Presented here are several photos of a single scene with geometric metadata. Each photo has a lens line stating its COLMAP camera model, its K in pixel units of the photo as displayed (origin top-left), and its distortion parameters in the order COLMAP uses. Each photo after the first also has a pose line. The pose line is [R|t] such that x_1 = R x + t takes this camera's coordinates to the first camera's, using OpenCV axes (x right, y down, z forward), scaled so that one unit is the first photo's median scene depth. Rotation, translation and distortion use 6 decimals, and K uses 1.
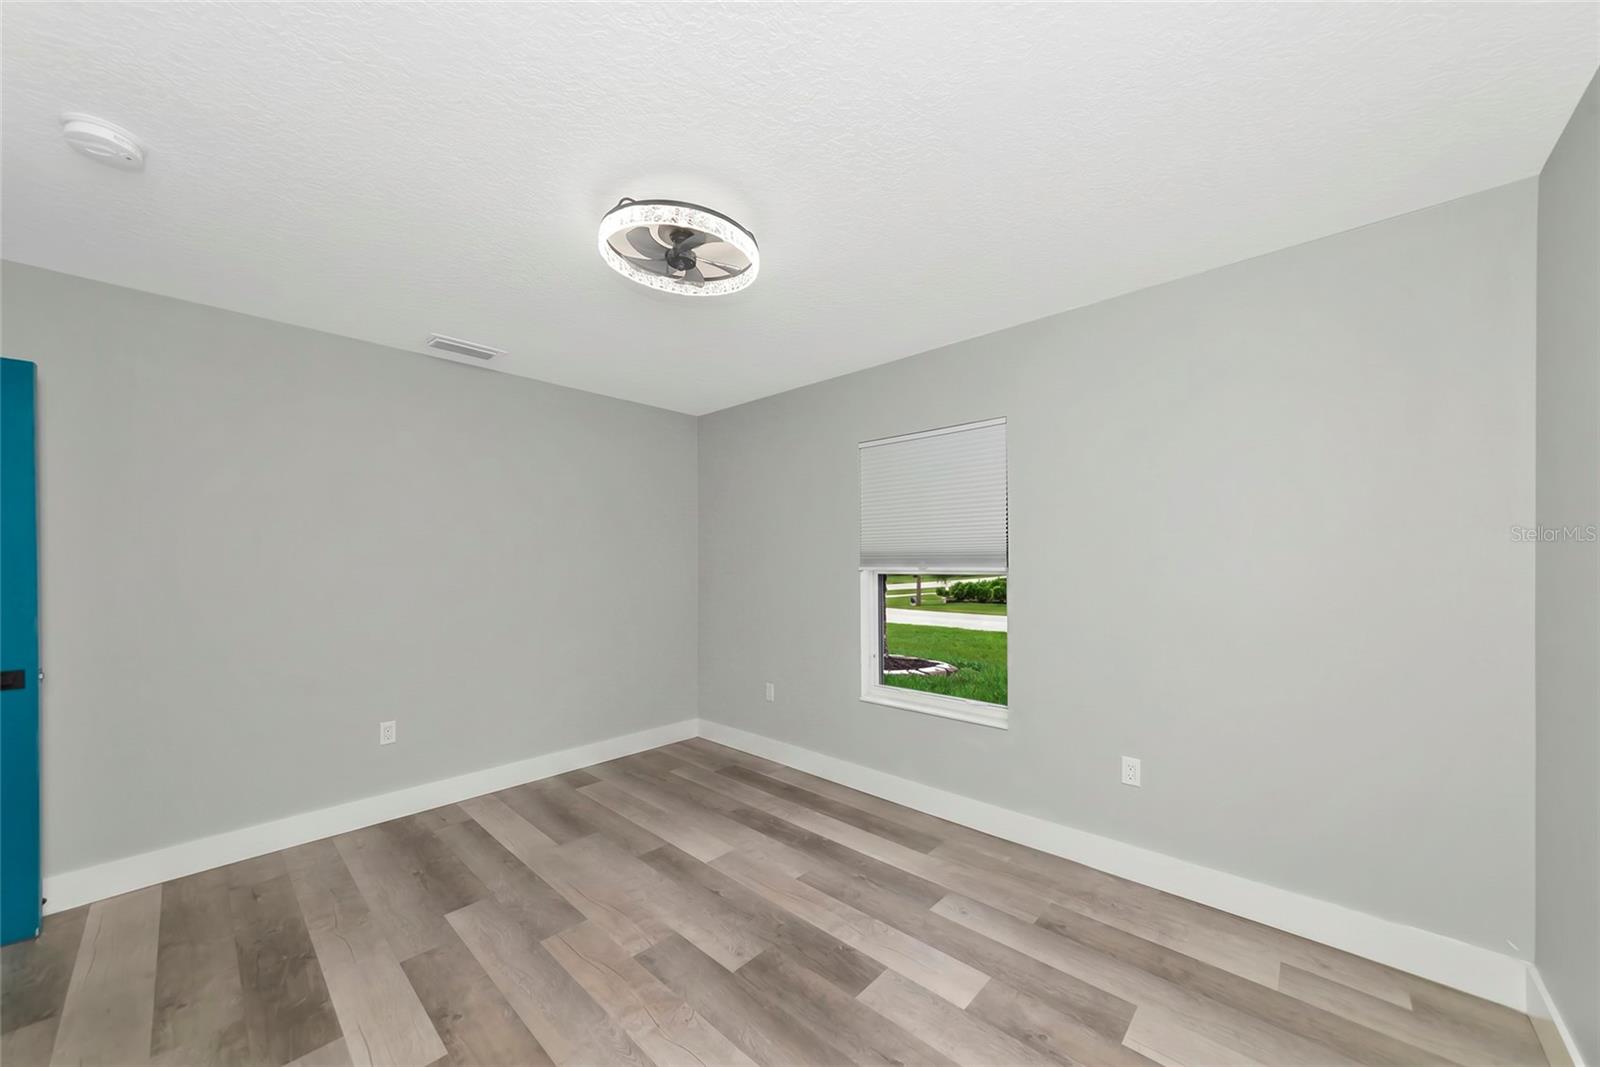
lens RADIAL K [[570.8, 0, 796.9], [0, 570.8, 556.3], [0, 0, 1]] dist [0.003122, 0.000617]
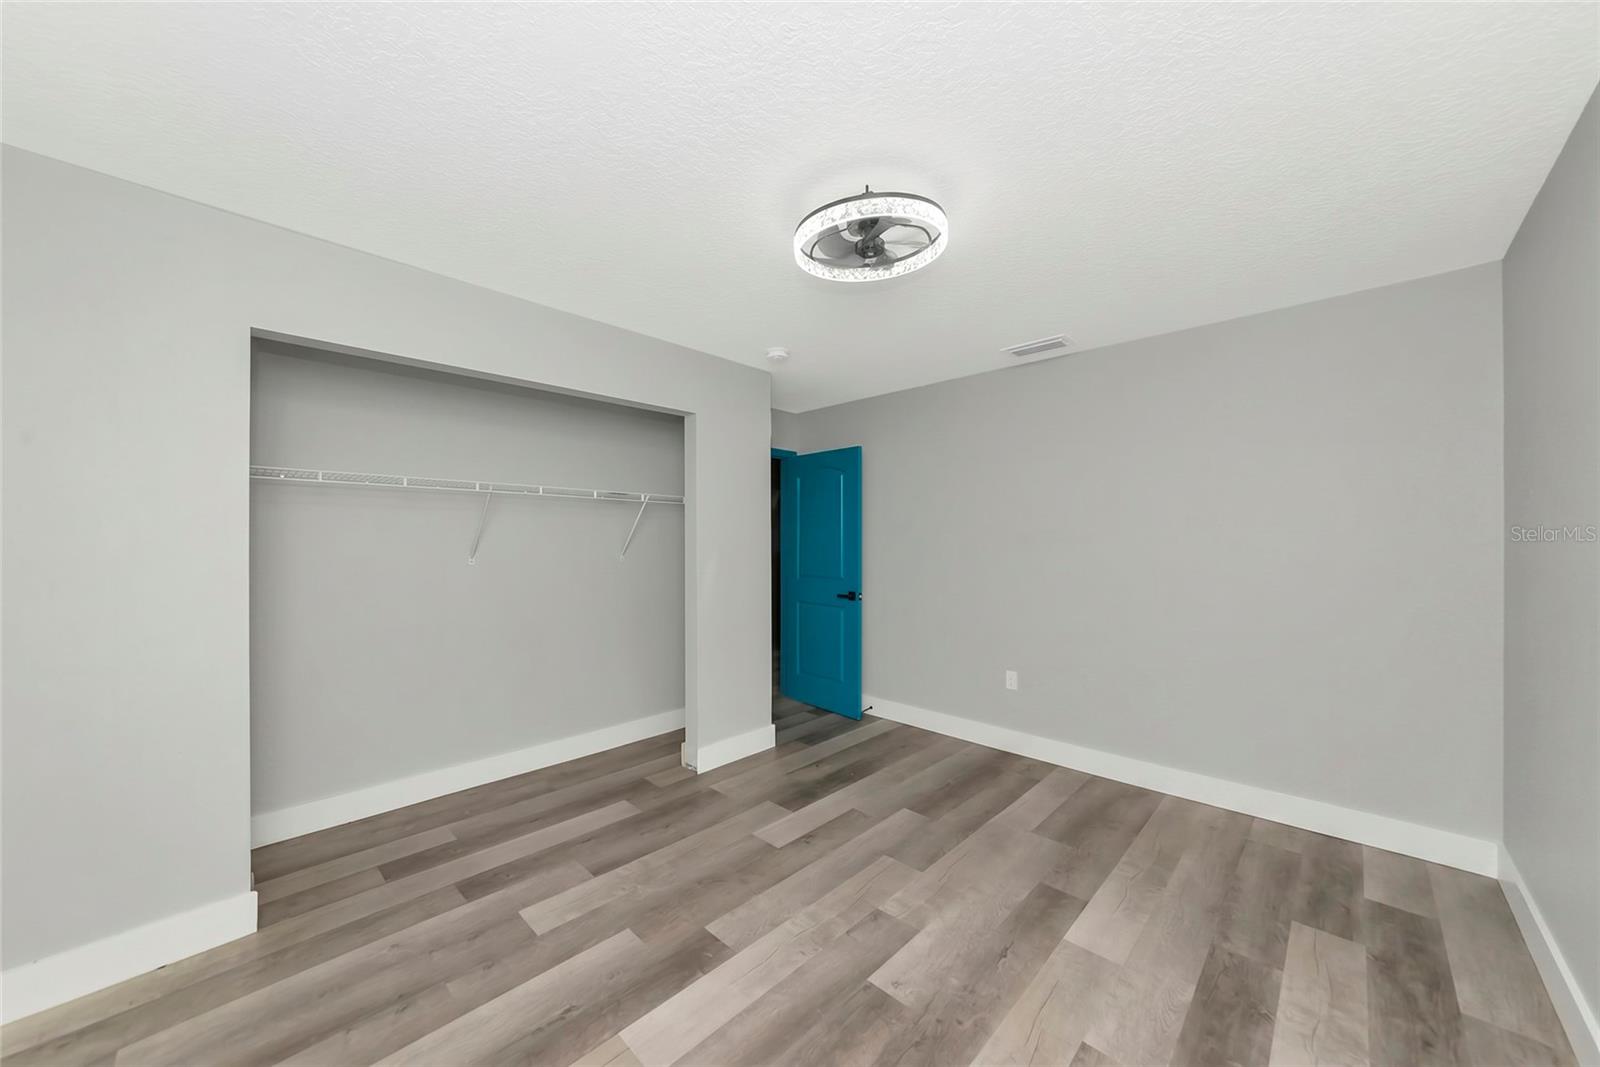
lens RADIAL K [[570.8, 0, 806.7], [0, 570.8, 533.9], [0, 0, 1]] dist [0.003122, 0.000617]
pose [[0.010316, -0.008671, -0.999909, 0.698384], [0.004246, 0.999954, -0.008627, 0.003051], [0.999938, -0.004157, 0.010353, 0.752353]]
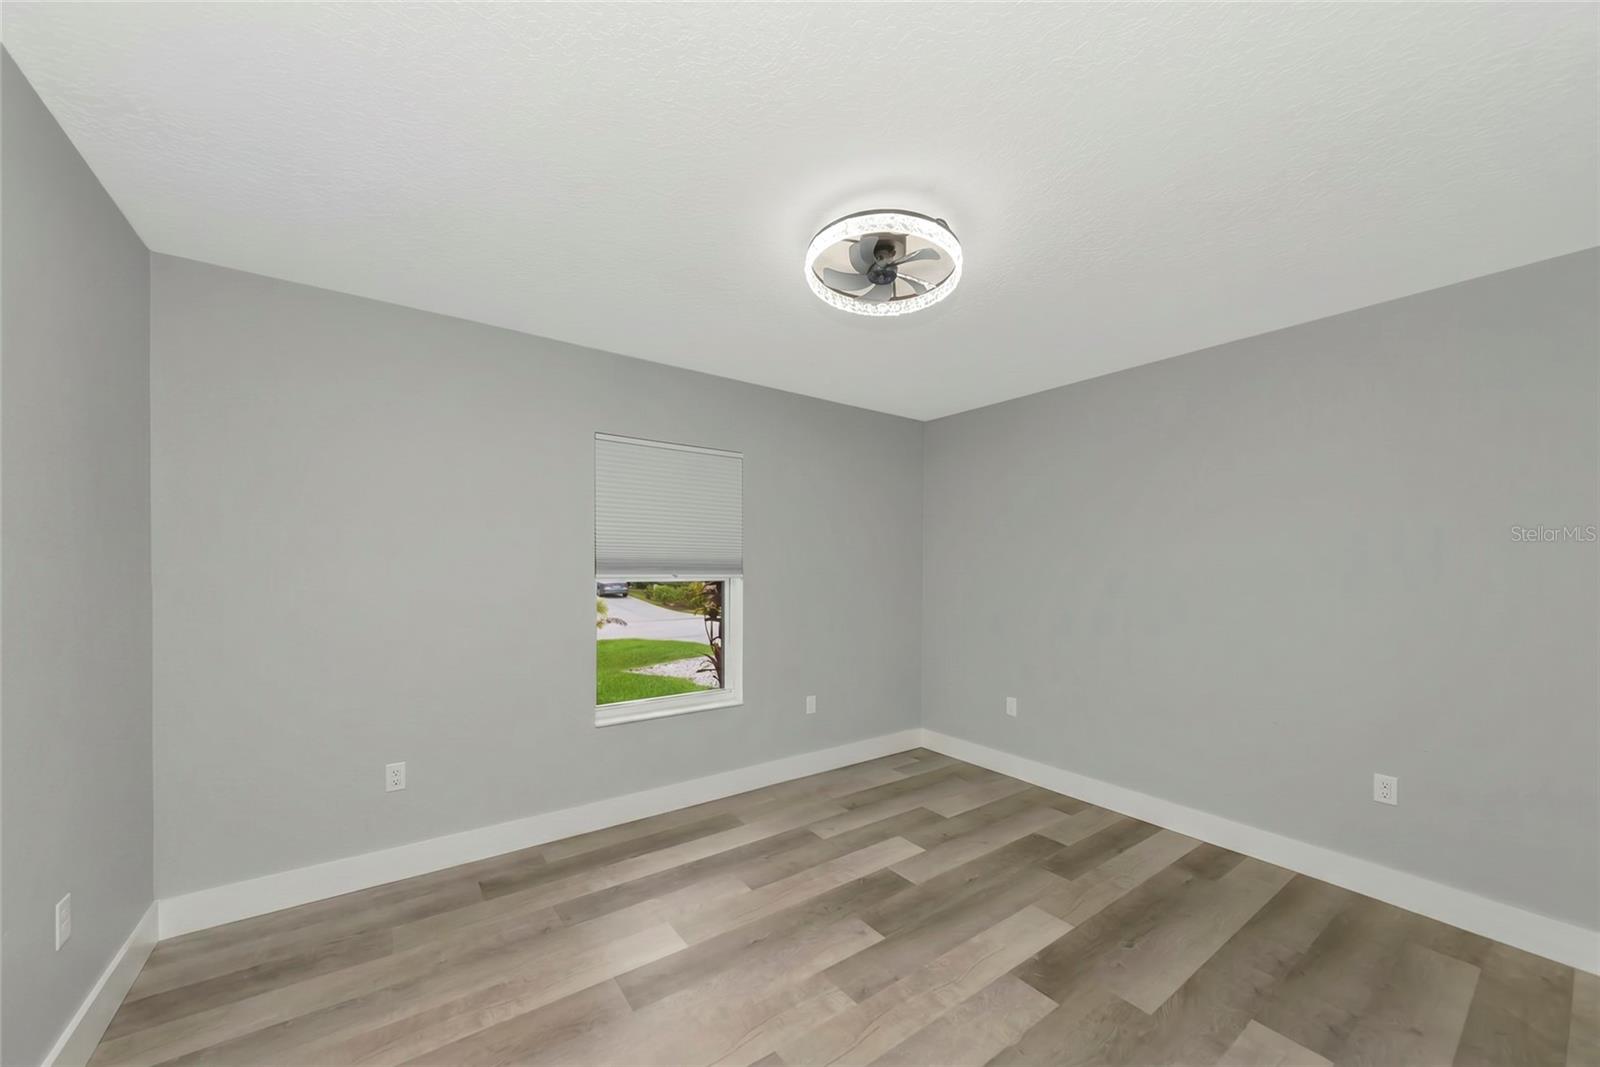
lens RADIAL K [[570.8, 0, 789.6], [0, 570.8, 583.1], [0, 0, 1]] dist [0.003122, 0.000617]
pose [[0.211040, -0.017844, 0.977315, -1.042223], [-0.019649, 0.999554, 0.022493, 0.007461], [-0.977280, -0.023950, 0.210595, 0.812749]]
